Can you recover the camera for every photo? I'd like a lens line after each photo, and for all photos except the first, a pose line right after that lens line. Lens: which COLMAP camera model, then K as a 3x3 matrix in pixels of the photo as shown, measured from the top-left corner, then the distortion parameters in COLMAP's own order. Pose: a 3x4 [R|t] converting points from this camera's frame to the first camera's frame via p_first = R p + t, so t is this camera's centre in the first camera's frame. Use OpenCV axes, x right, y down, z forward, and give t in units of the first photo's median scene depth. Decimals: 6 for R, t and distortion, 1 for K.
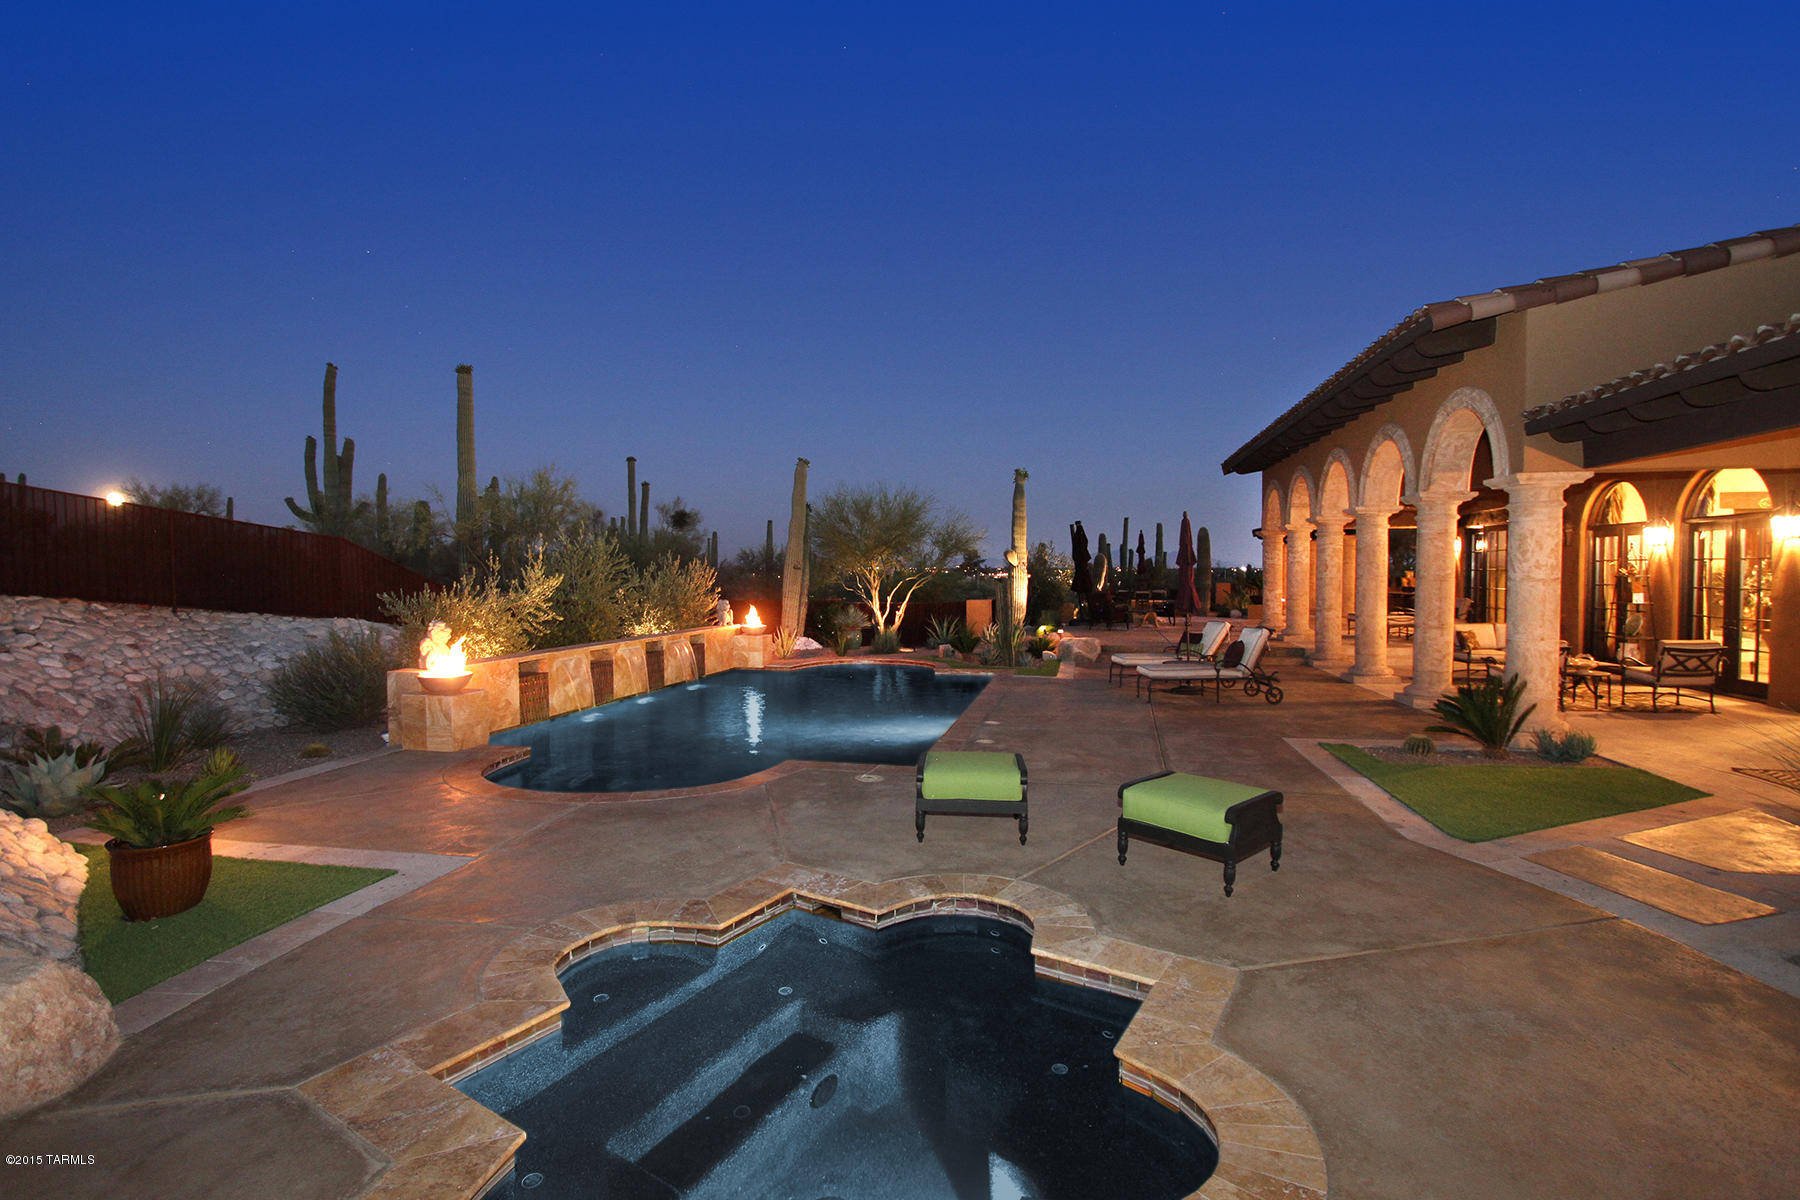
lens RADIAL K [[853.8, 0, 891.7], [0, 853.8, 592.8], [0, 0, 1]] dist [-0.020936, 0.002246]
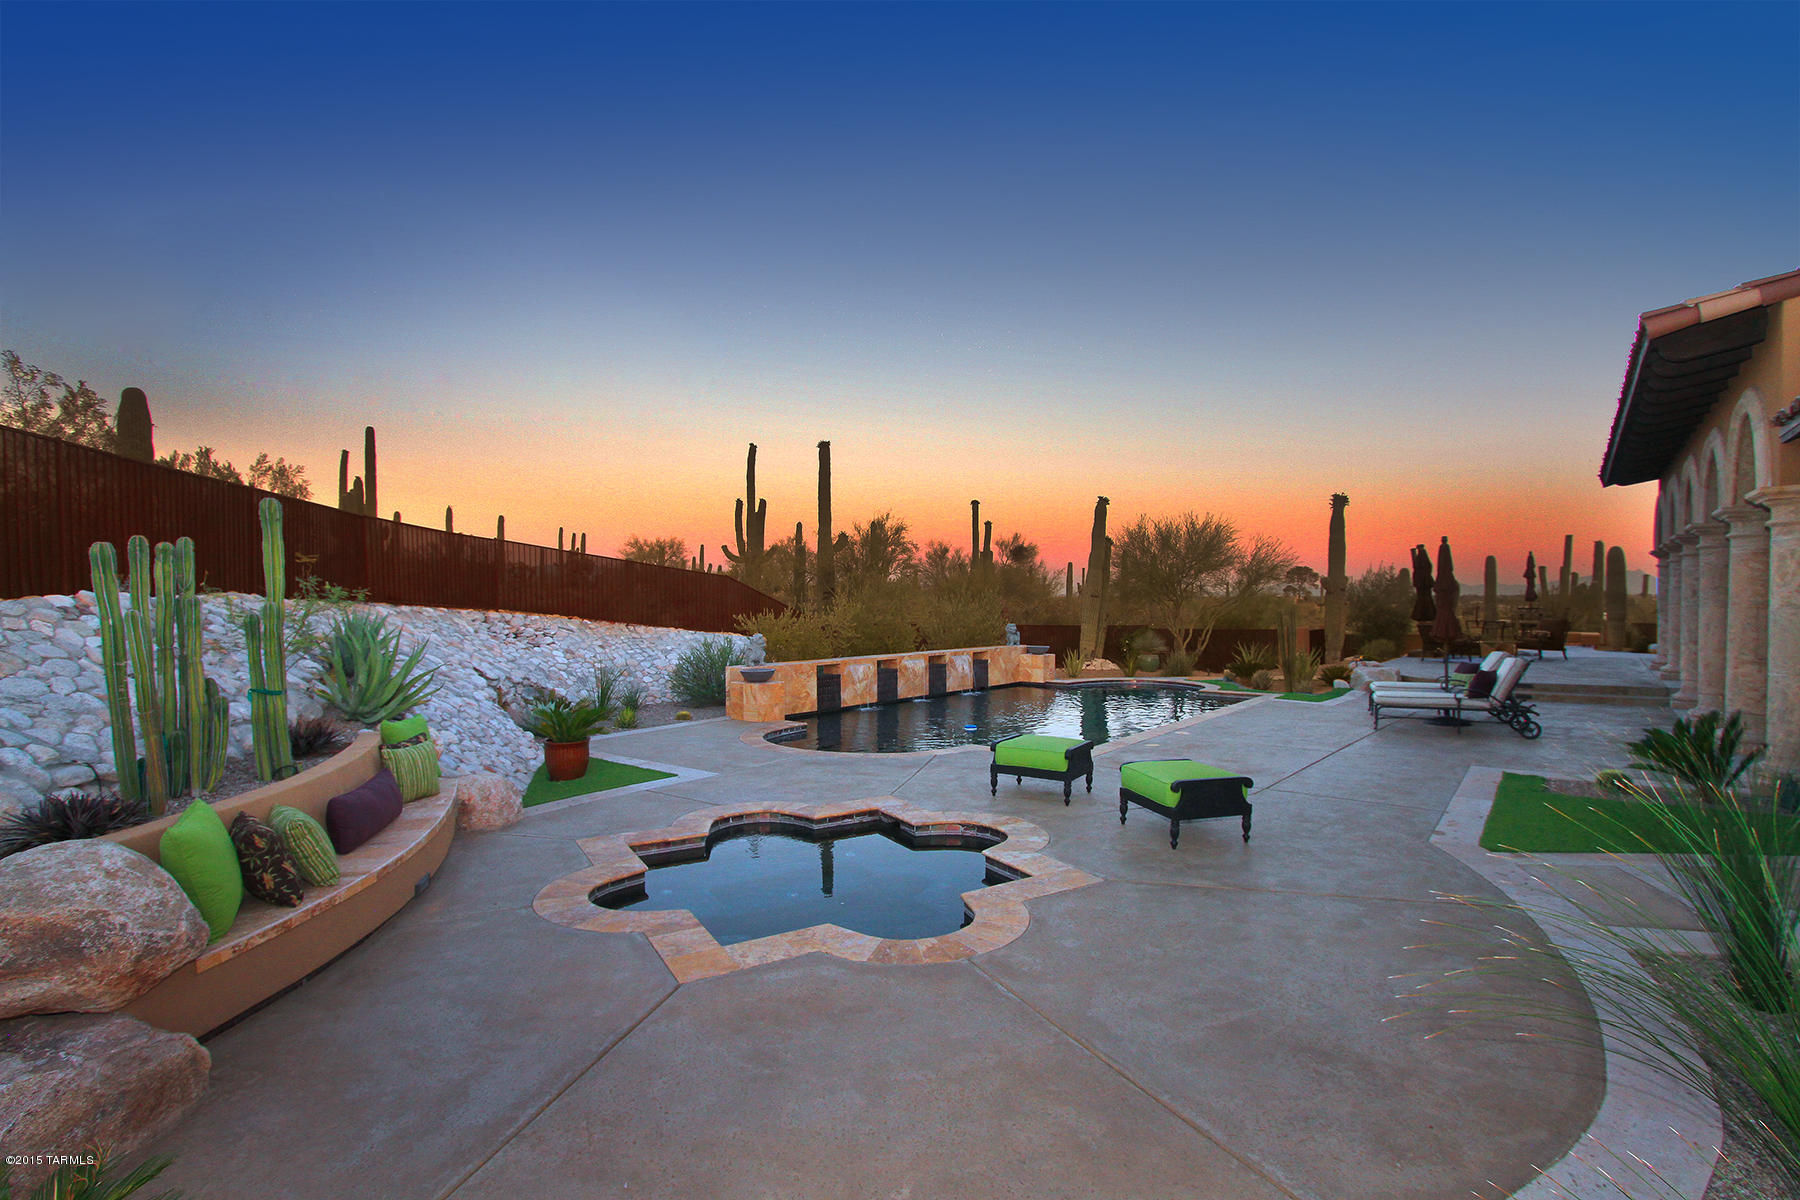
lens RADIAL K [[853.8, 0, 905.5], [0, 853.8, 610.4], [0, 0, 1]] dist [-0.020936, 0.002246]
pose [[0.894127, 0.003566, -0.447799, 0.206790], [-0.009278, 0.999901, -0.010563, 0.004278], [0.447717, 0.013599, 0.894072, -0.116041]]
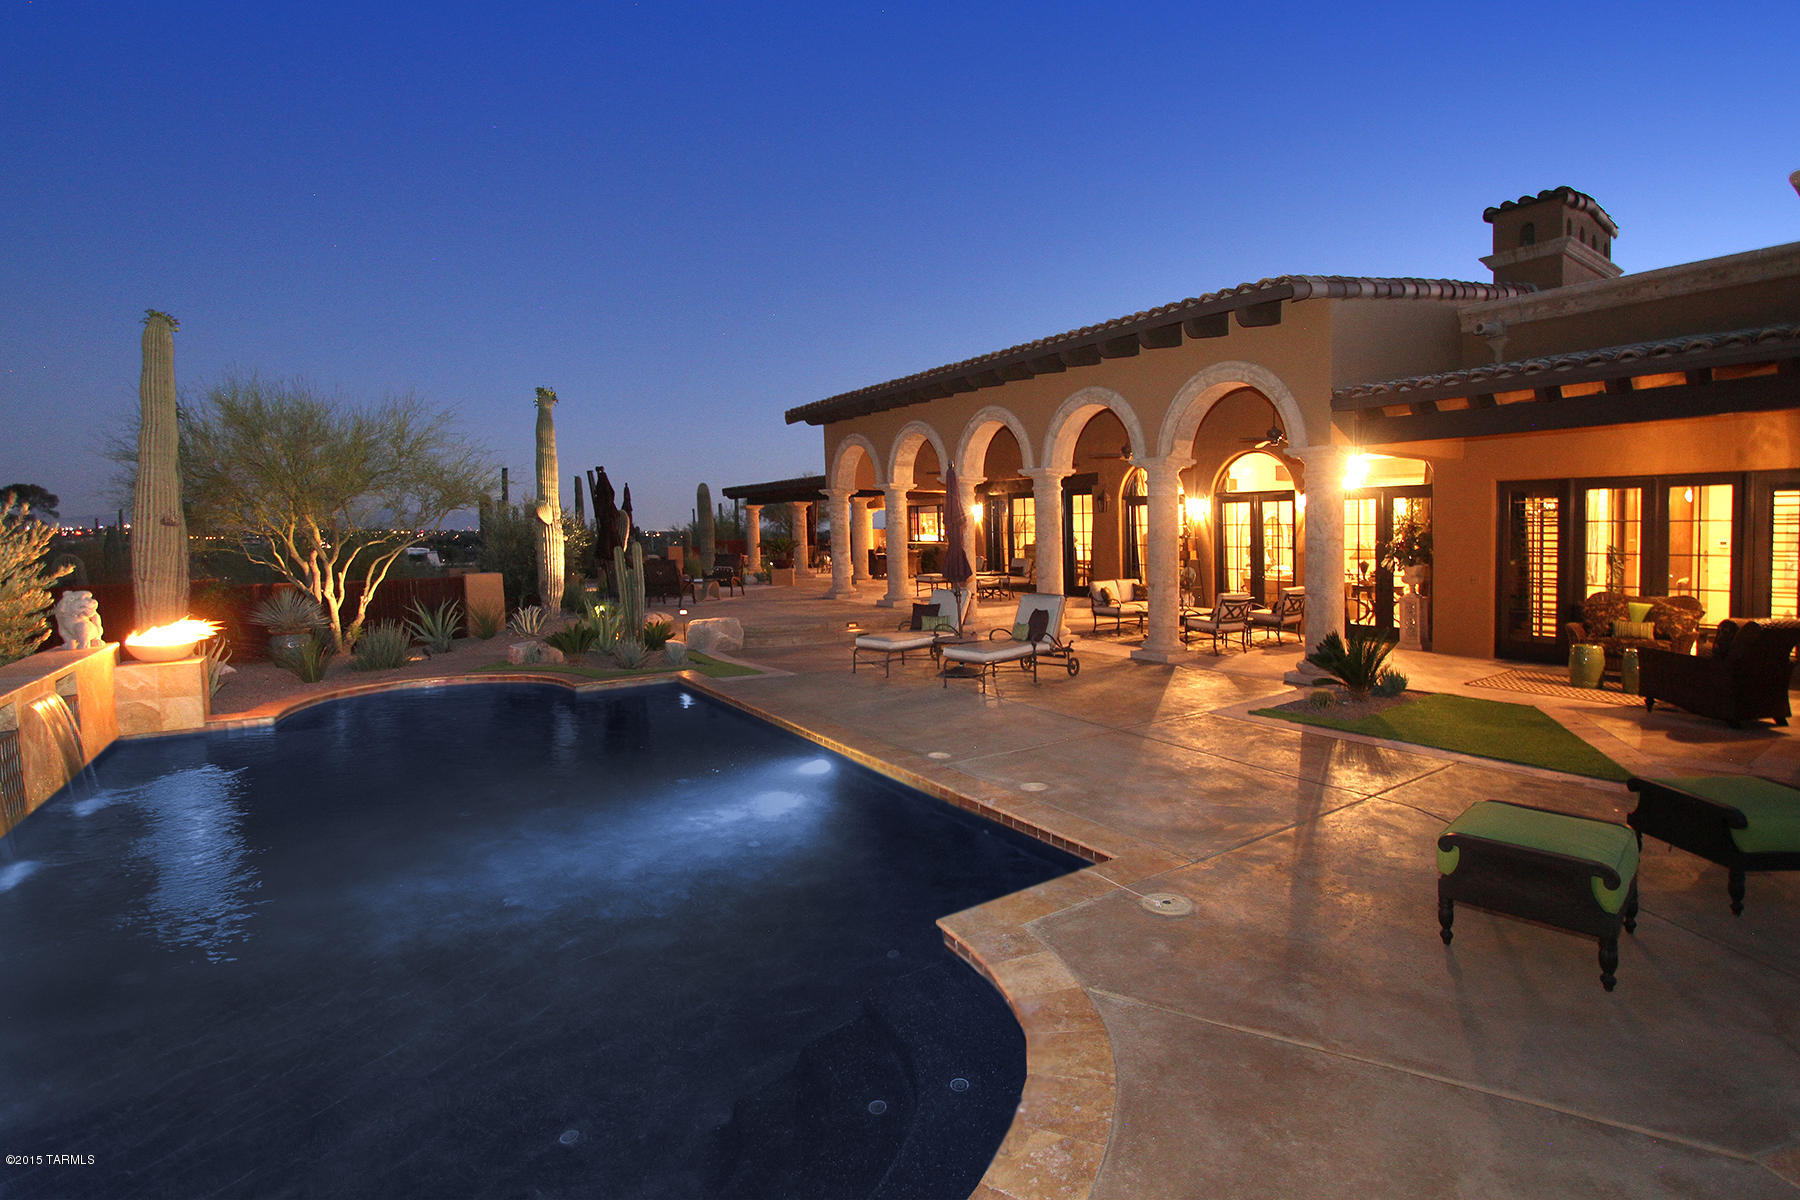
lens RADIAL K [[853.8, 0, 899.4], [0, 853.8, 592.9], [0, 0, 1]] dist [-0.020936, 0.002246]
pose [[0.637313, -0.047340, 0.769149, -0.275611], [0.015130, 0.998688, 0.048931, -0.005606], [-0.770456, -0.019547, 0.637193, 0.409194]]
